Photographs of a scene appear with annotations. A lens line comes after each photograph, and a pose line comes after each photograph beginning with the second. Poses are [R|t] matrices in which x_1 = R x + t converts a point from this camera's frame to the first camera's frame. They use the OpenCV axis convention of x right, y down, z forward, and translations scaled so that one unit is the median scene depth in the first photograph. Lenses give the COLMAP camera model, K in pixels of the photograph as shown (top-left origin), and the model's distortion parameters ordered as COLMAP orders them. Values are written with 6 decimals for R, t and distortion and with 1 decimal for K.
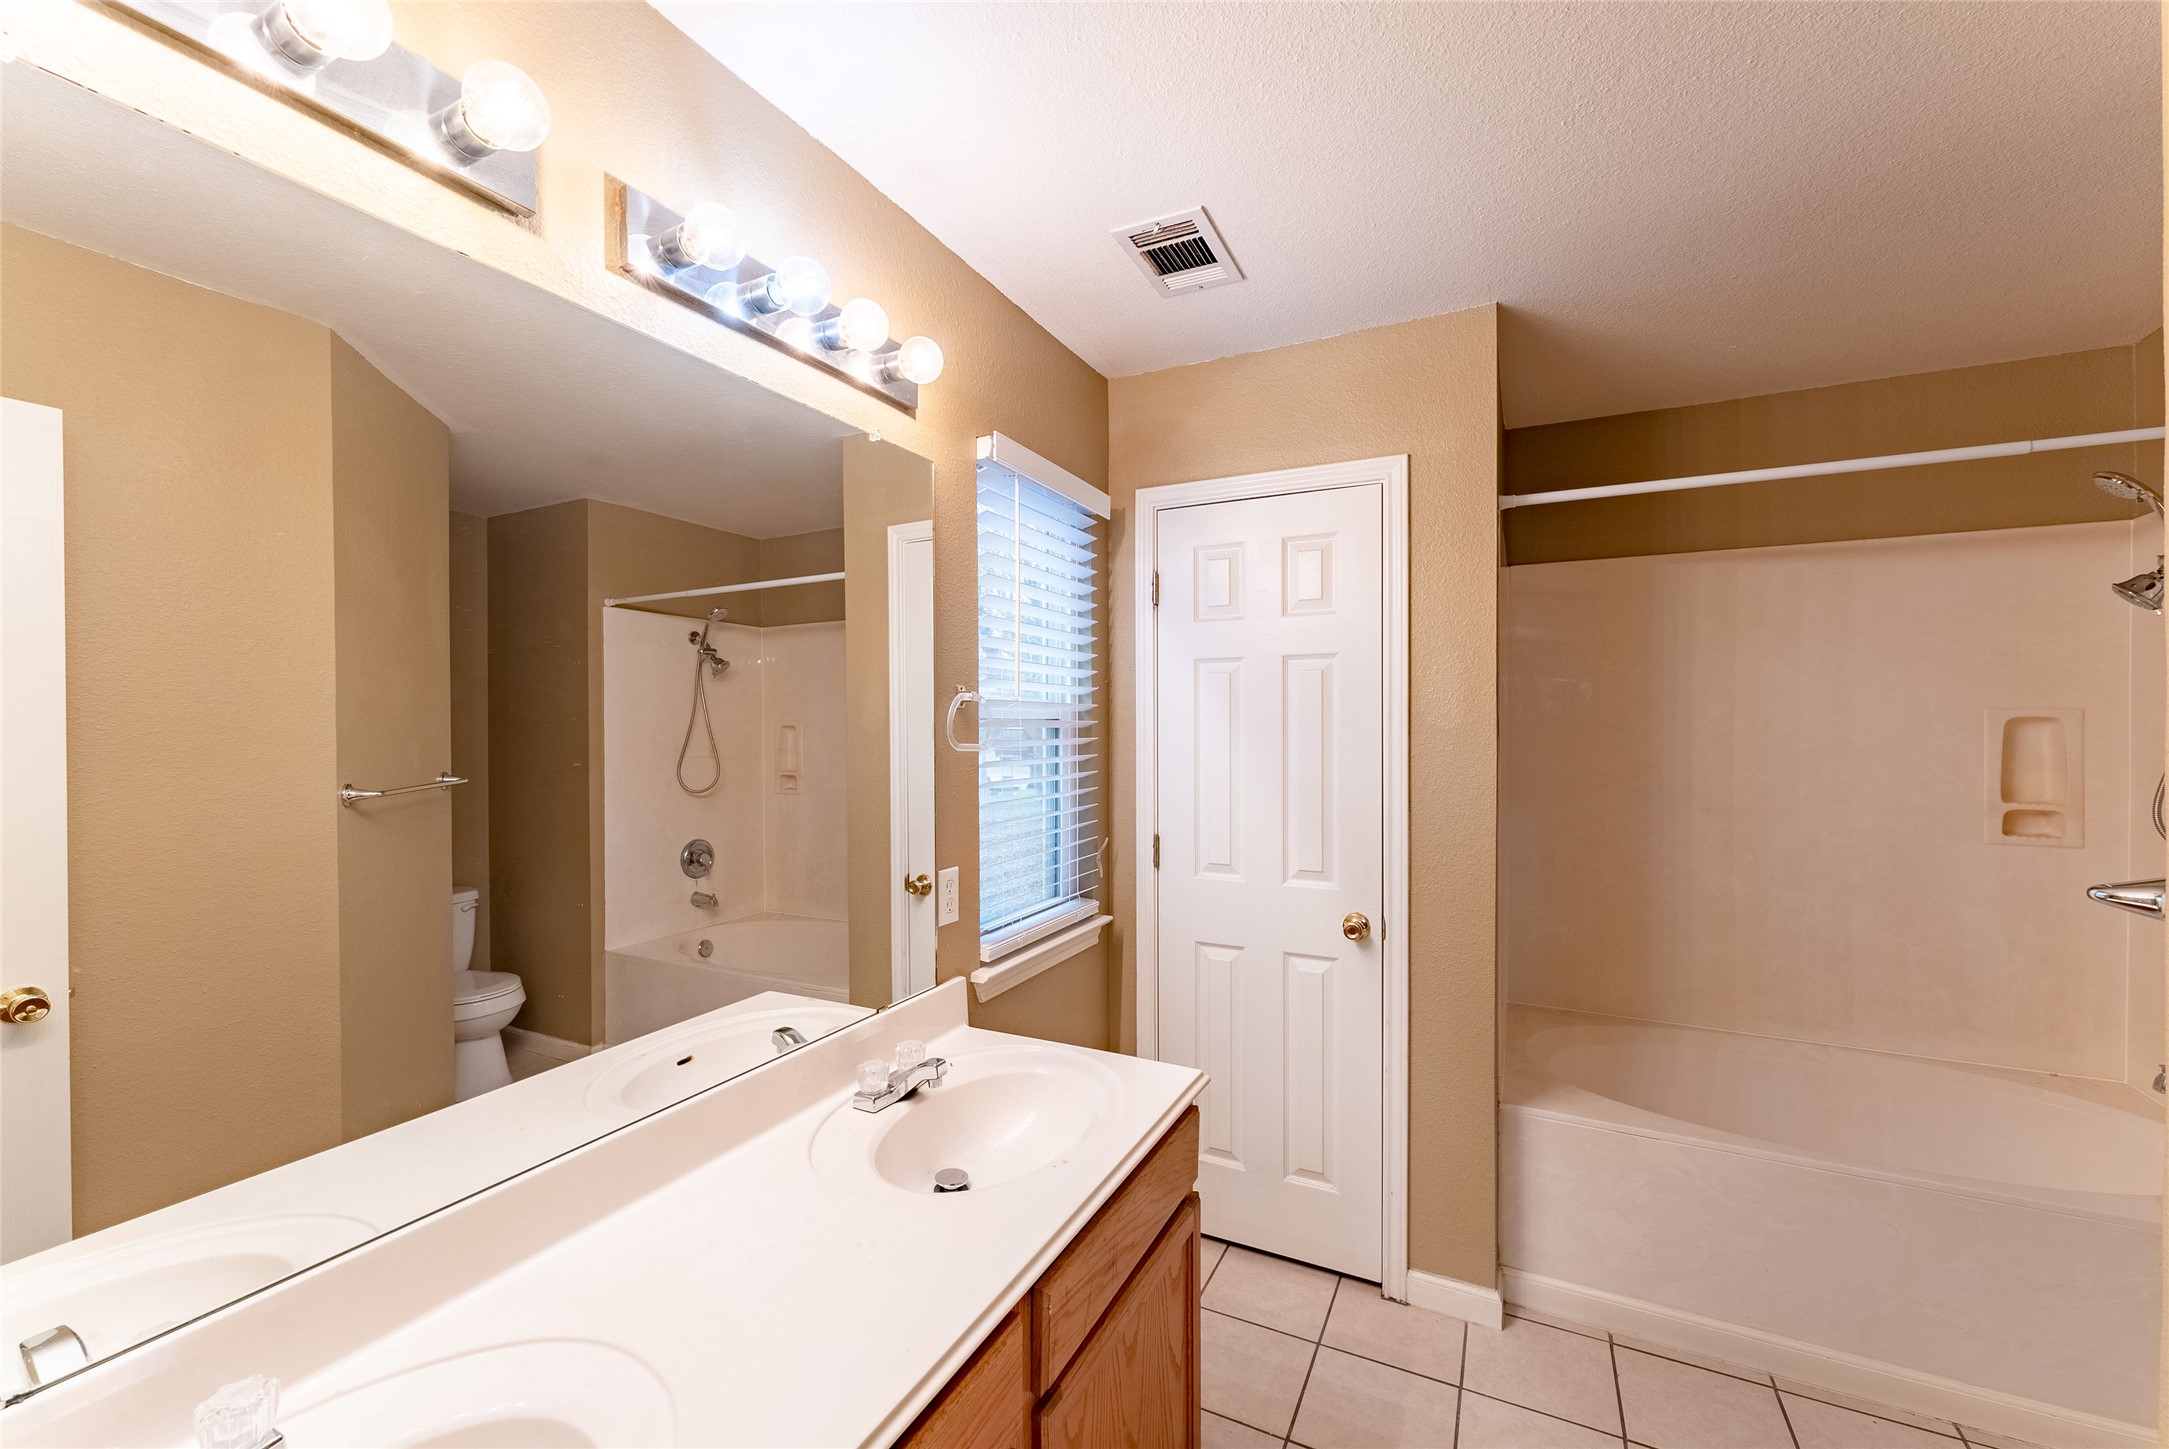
lens RADIAL K [[872.9, 0, 1082.6], [0, 872.9, 727.5], [0, 0, 1]] dist [0.002941, 0.000509]
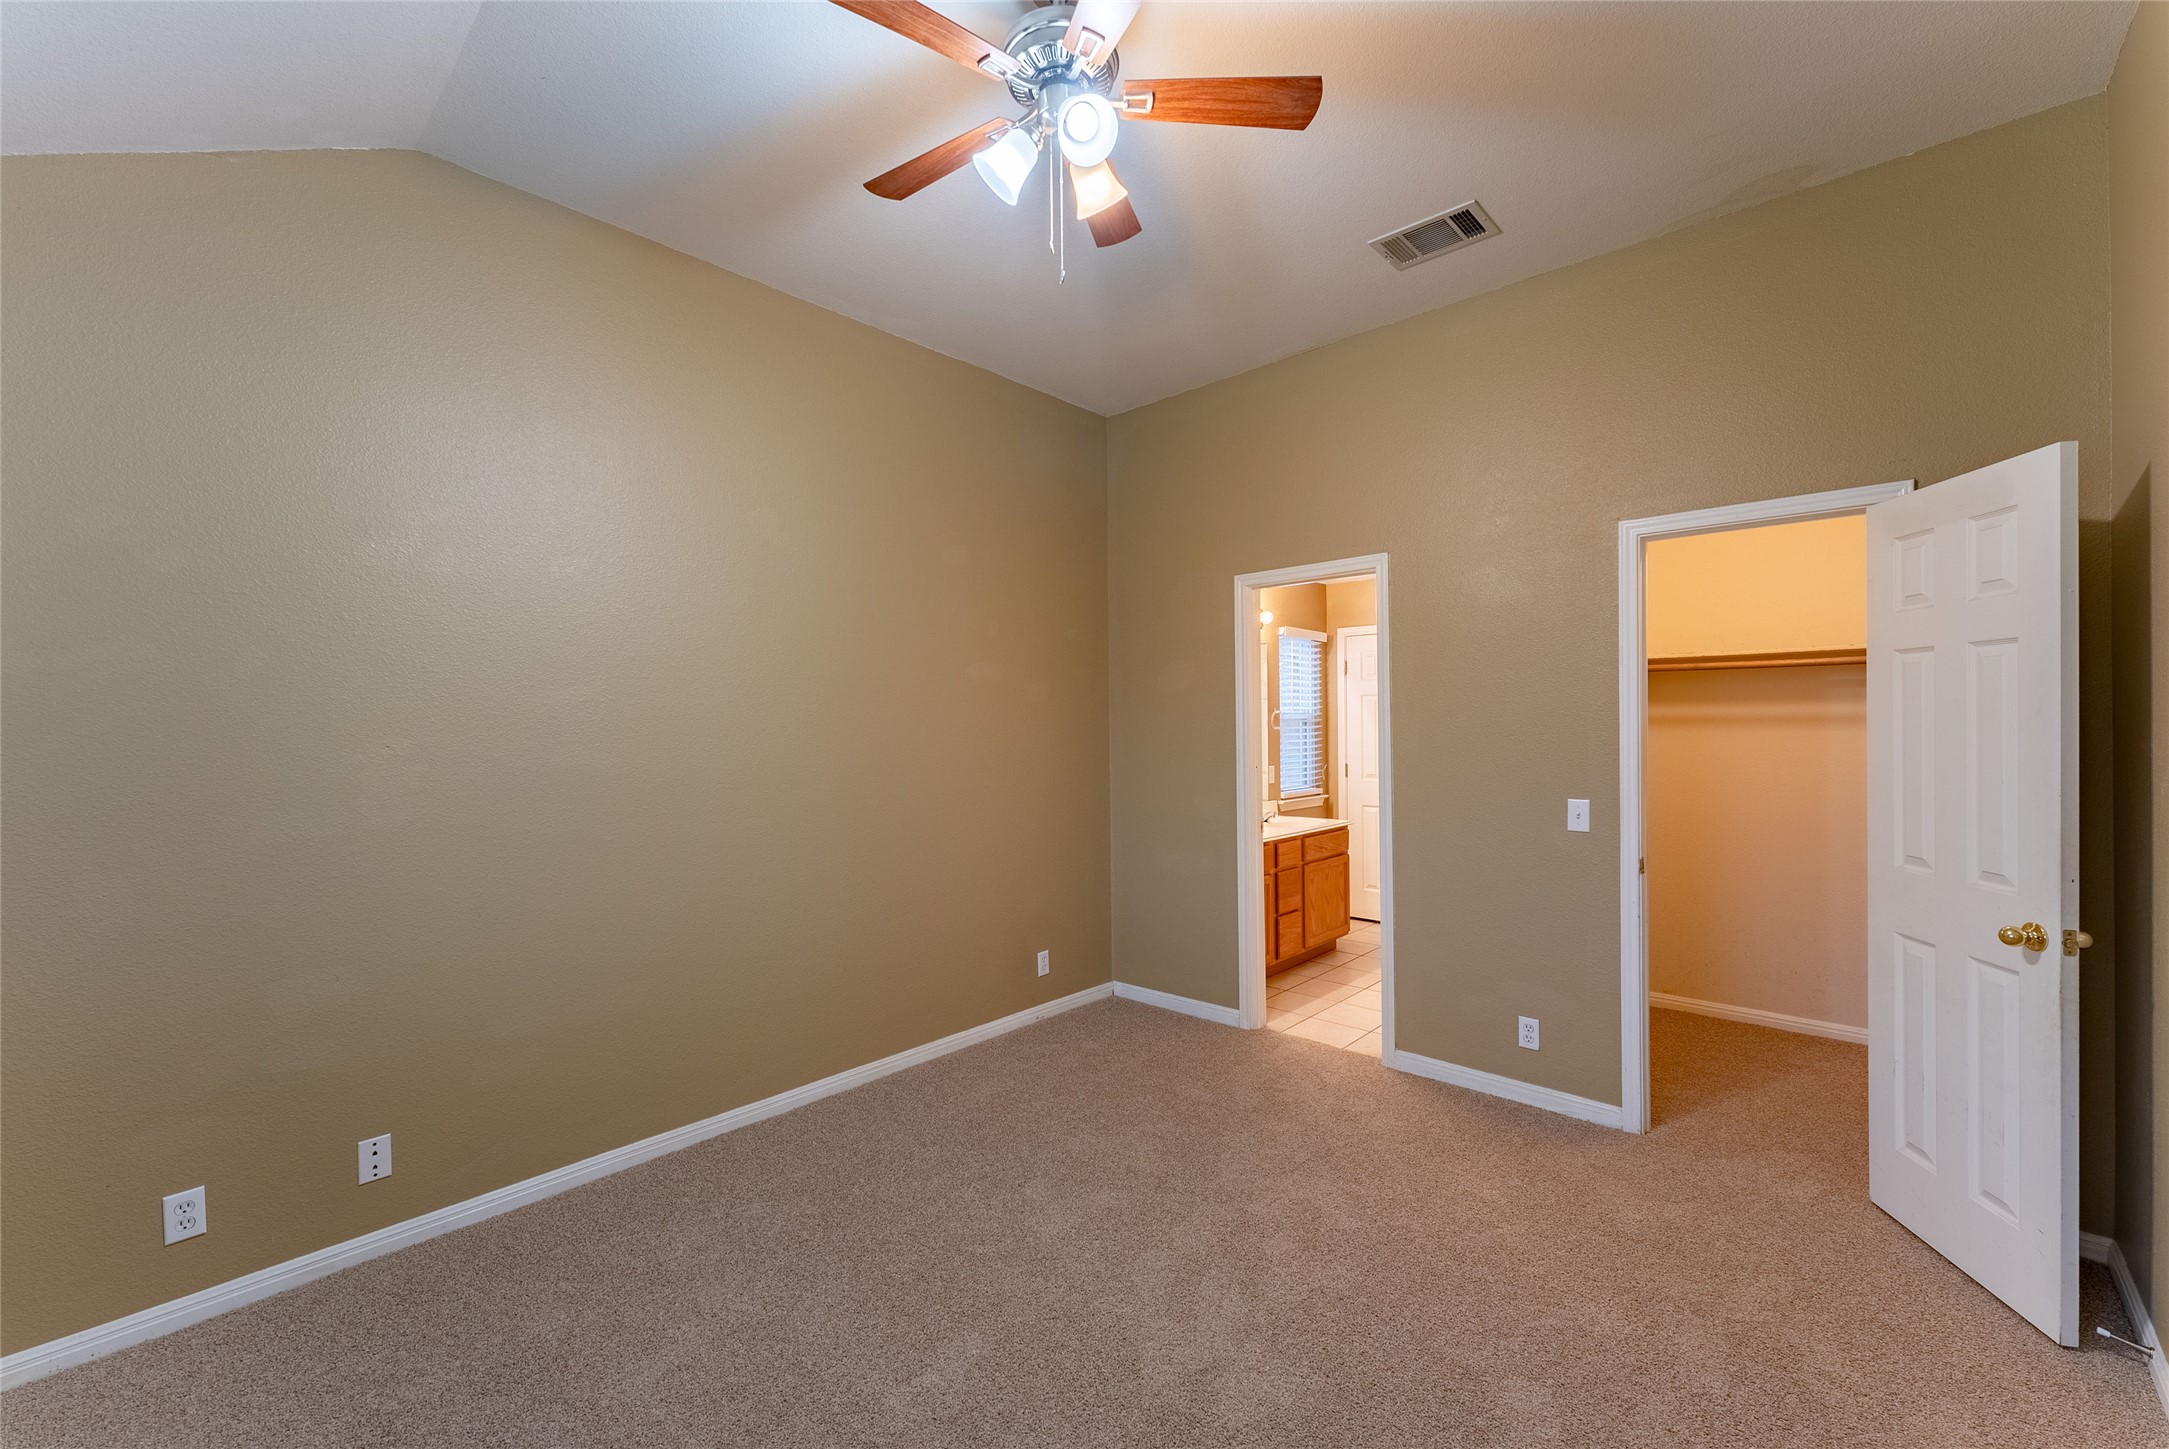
lens RADIAL K [[872.9, 0, 1088.4], [0, 872.9, 723.1], [0, 0, 1]] dist [0.002941, 0.000509]
pose [[0.963626, -0.004984, -0.267208, 0.042242], [0.004838, 0.999988, -0.001205, 0.004114], [0.267210, -0.000131, 0.963638, -1.740700]]
